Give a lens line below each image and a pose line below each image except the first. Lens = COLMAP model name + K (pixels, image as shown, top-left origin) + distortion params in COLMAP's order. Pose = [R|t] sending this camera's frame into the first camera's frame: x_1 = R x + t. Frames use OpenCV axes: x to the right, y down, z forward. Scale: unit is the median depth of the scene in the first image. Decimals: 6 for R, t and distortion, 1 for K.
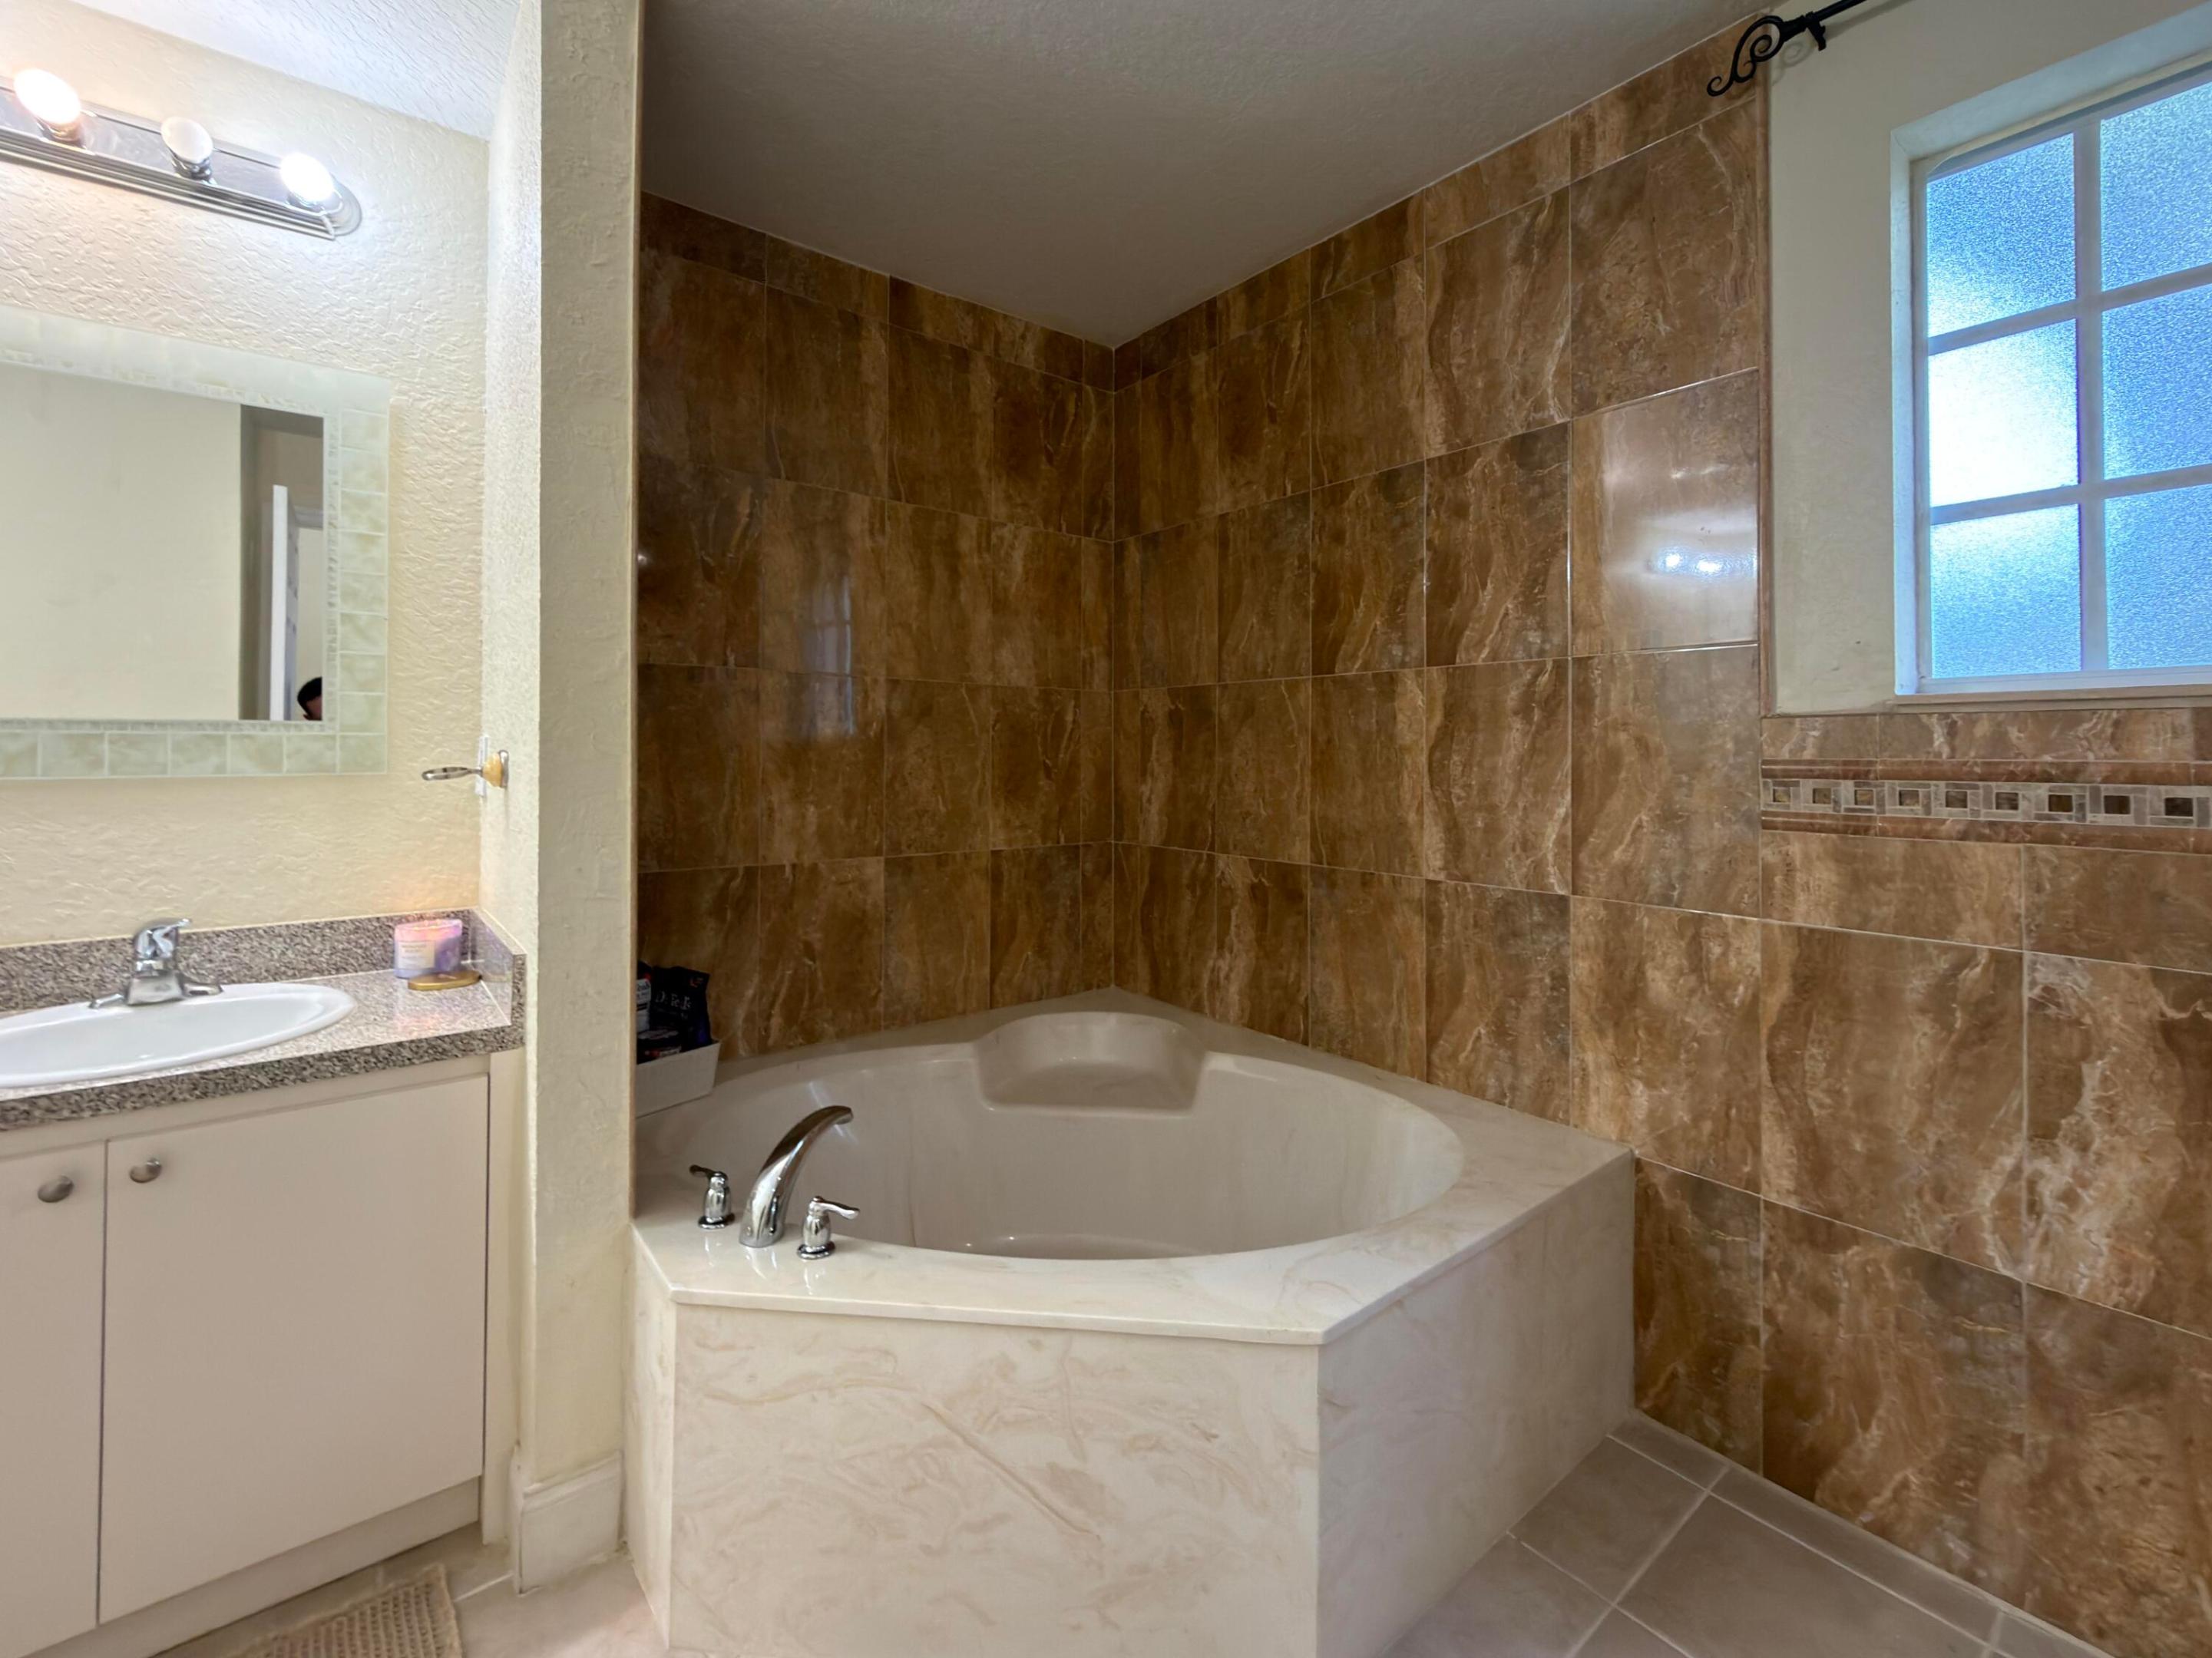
lens RADIAL K [[964.7, 0, 1104.1], [0, 964.7, 730.7], [0, 0, 1]] dist [-0.000892, 0.000050]
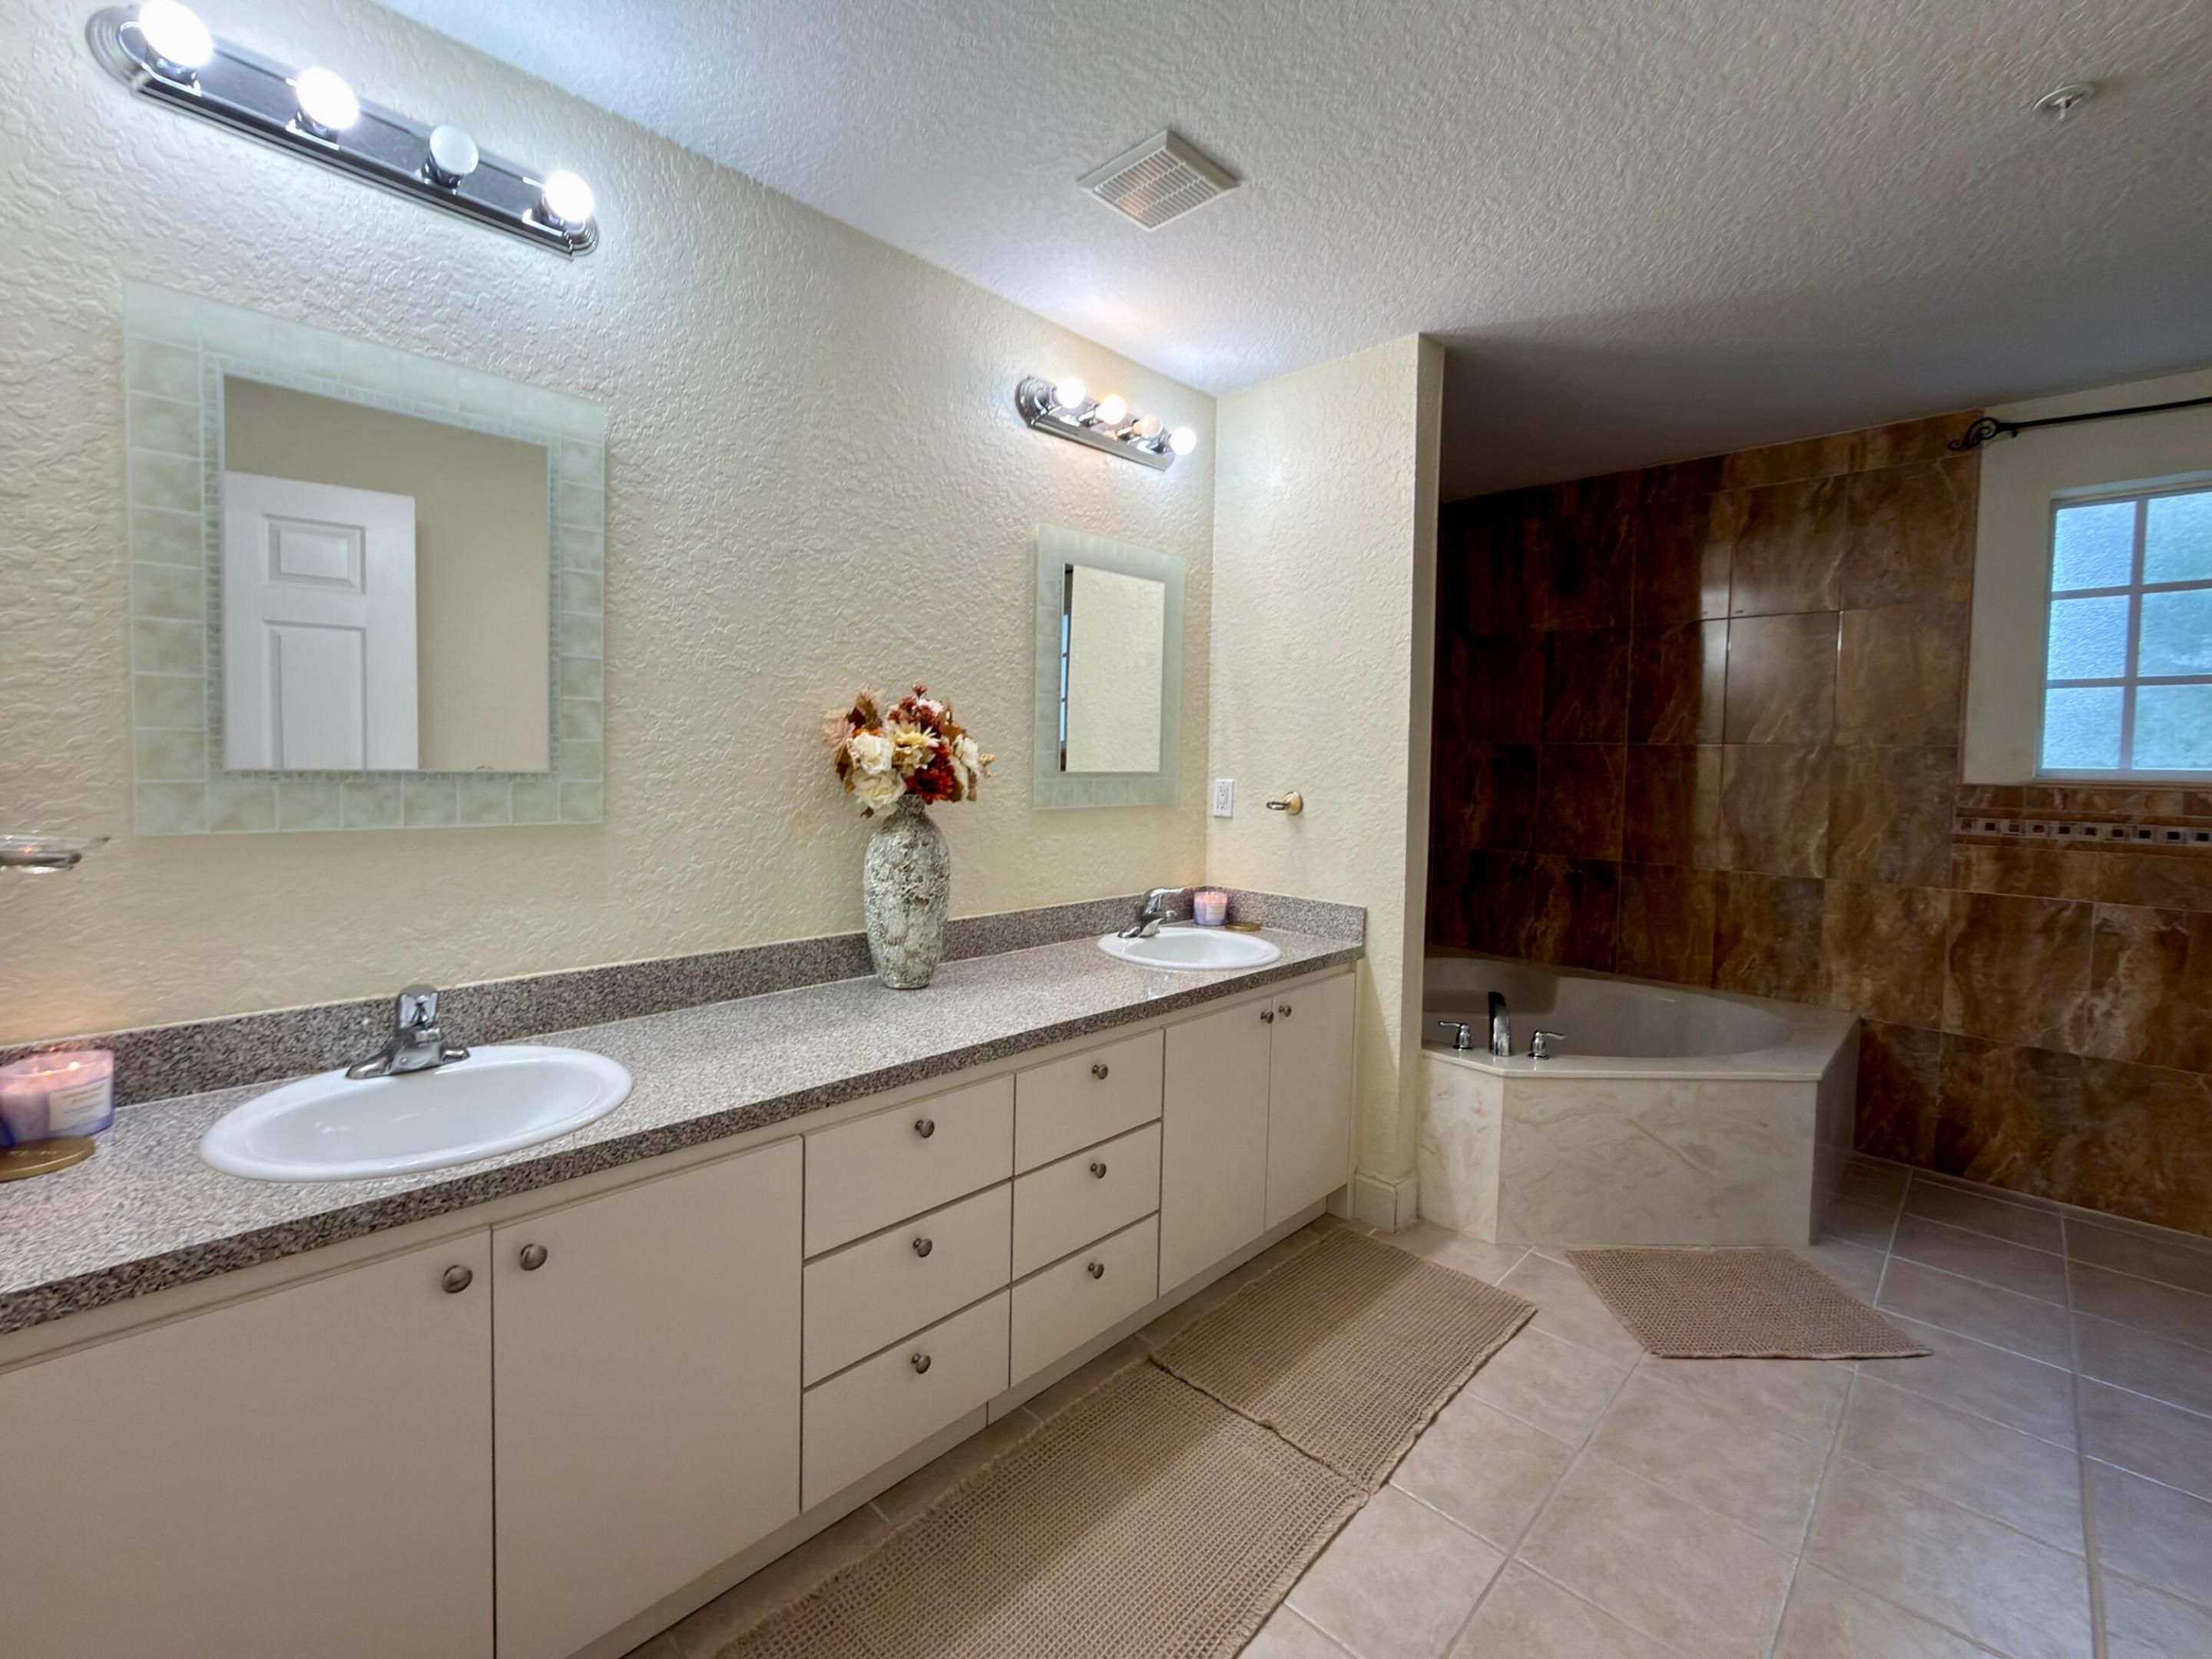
lens RADIAL K [[943.7, 0, 1107.7], [0, 943.7, 784.2], [0, 0, 1]] dist [0.001066, -0.000182]
pose [[0.991842, 0.014403, 0.126657, -0.877887], [-0.021251, 0.998375, 0.052883, -0.056533], [-0.125690, -0.055143, 0.990536, -0.462363]]
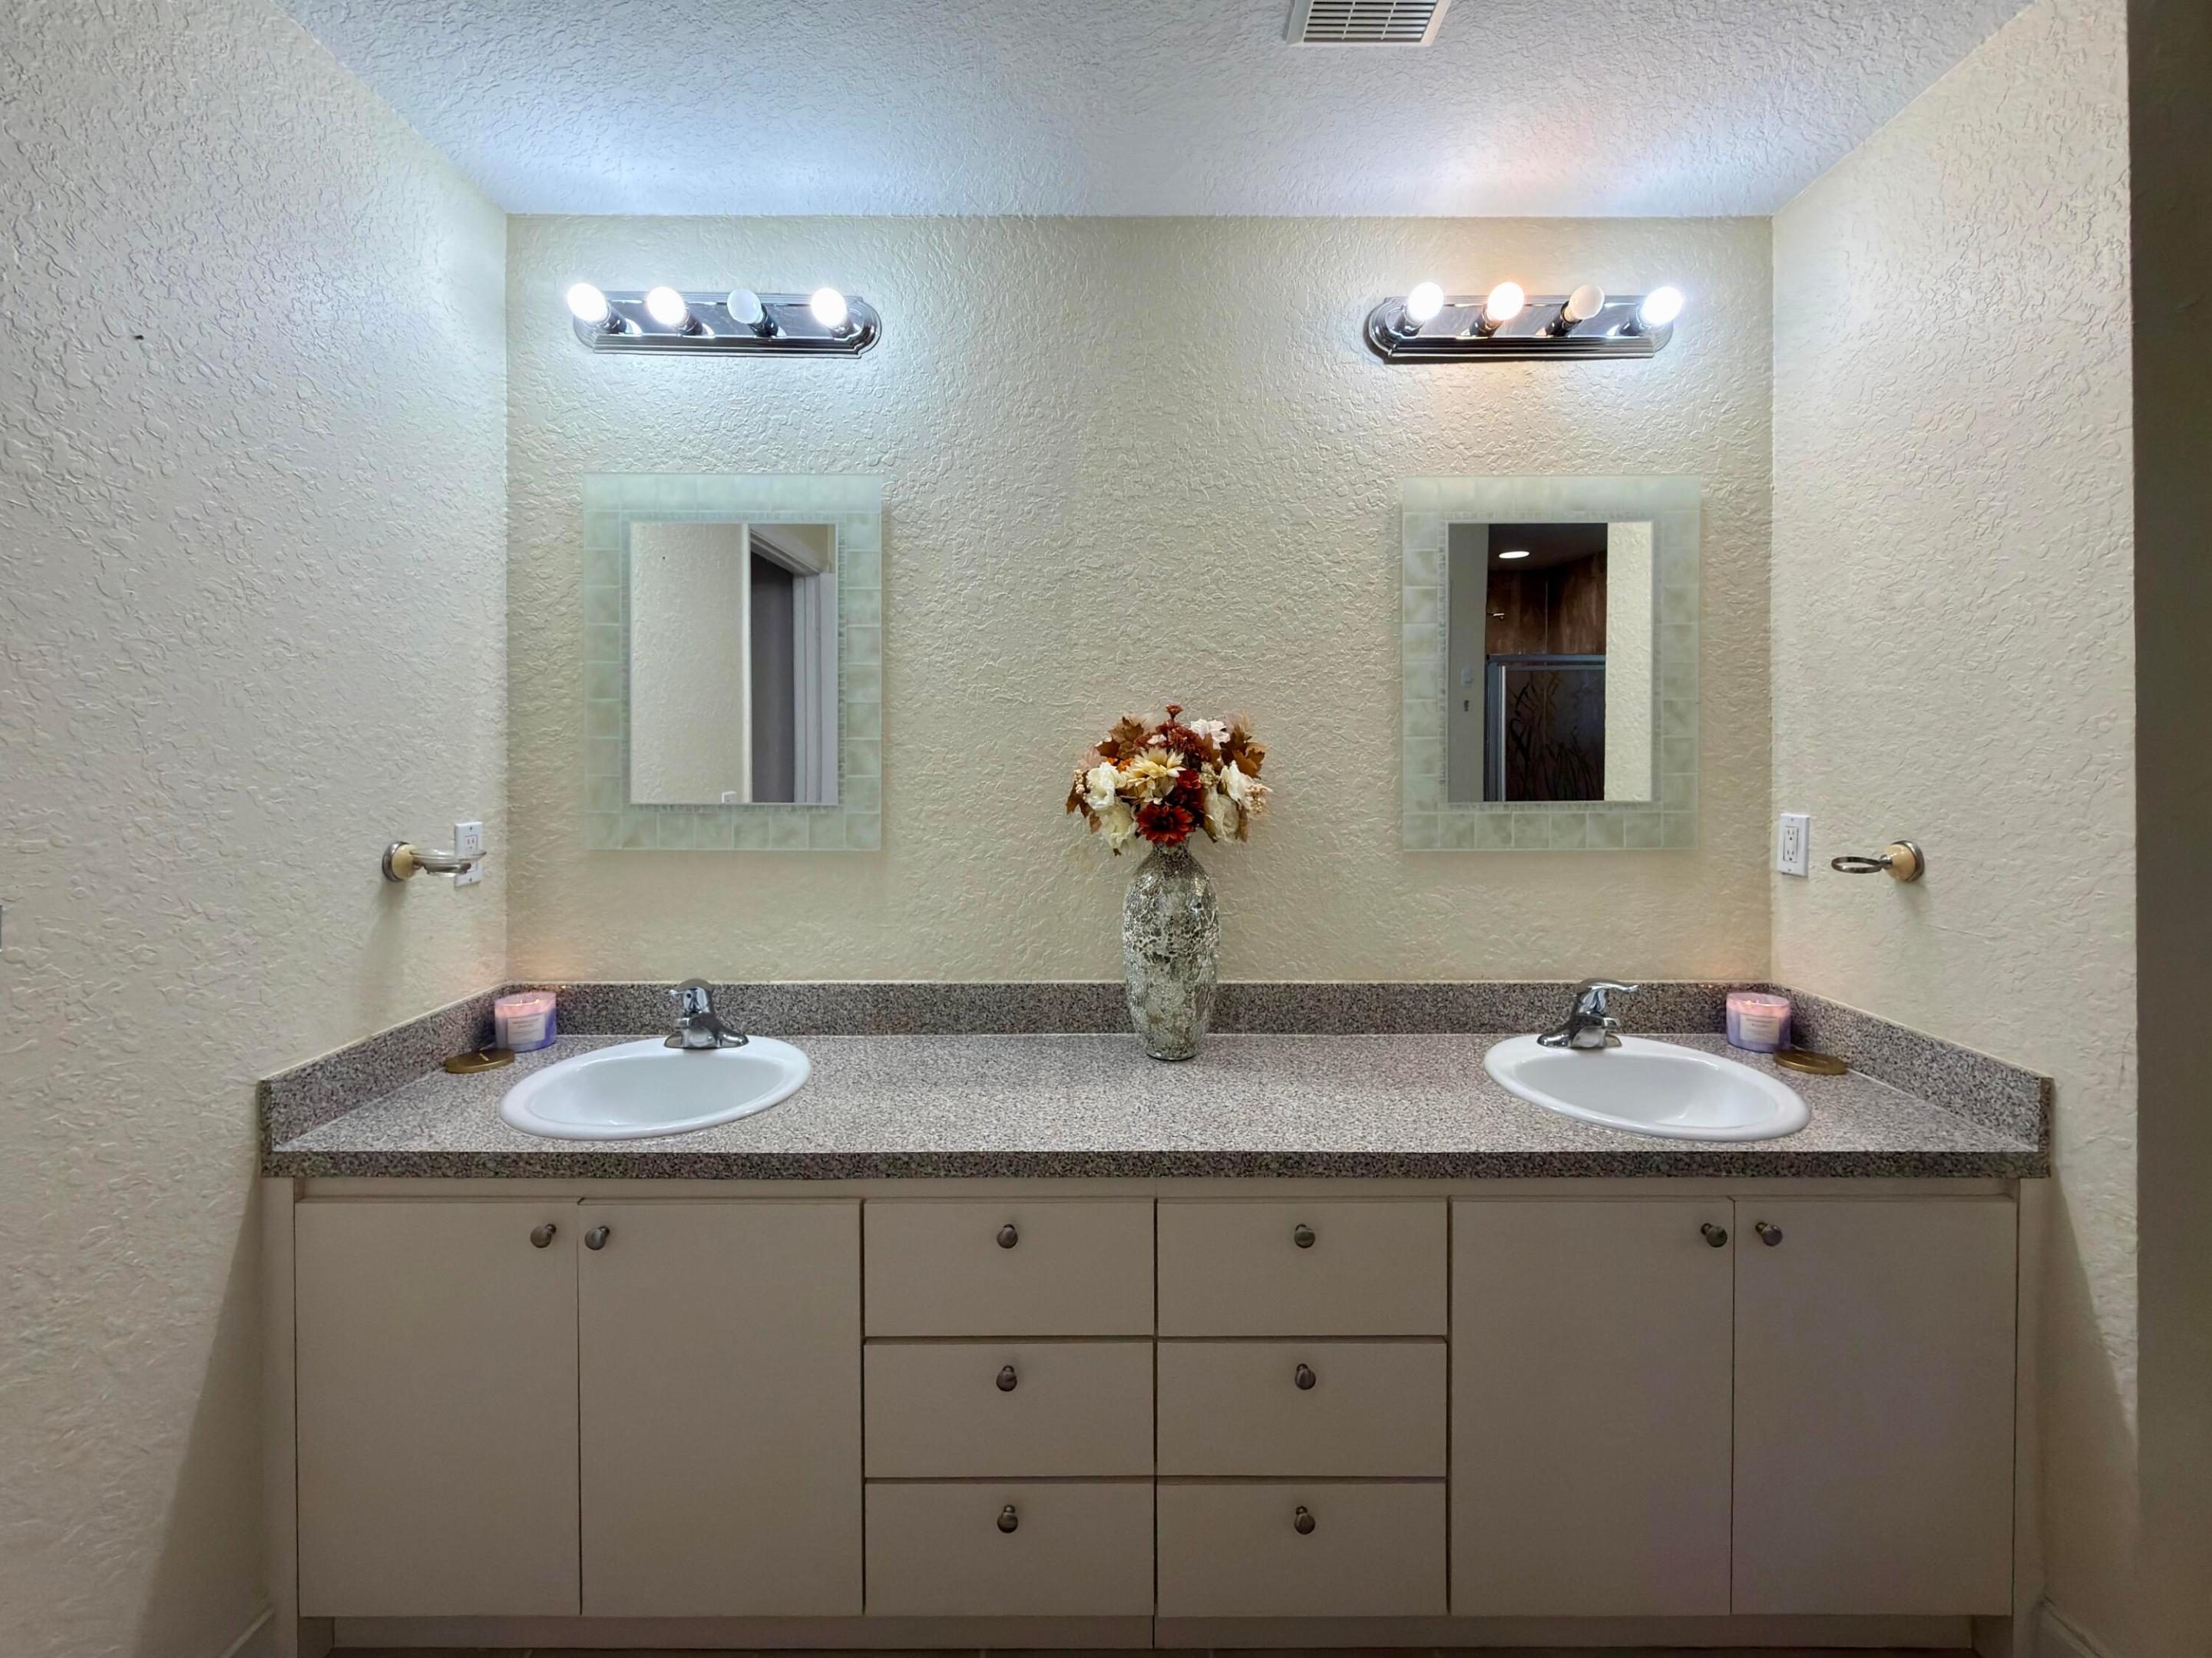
lens RADIAL K [[948.8, 0, 1105.5], [0, 948.8, 748.9], [0, 0, 1]] dist [0.000339, -0.000284]
pose [[0.780111, -0.005836, -0.625614, -0.493959], [0.017350, 0.999774, 0.012309, -0.073870], [0.625400, -0.020457, 0.780036, -0.181925]]
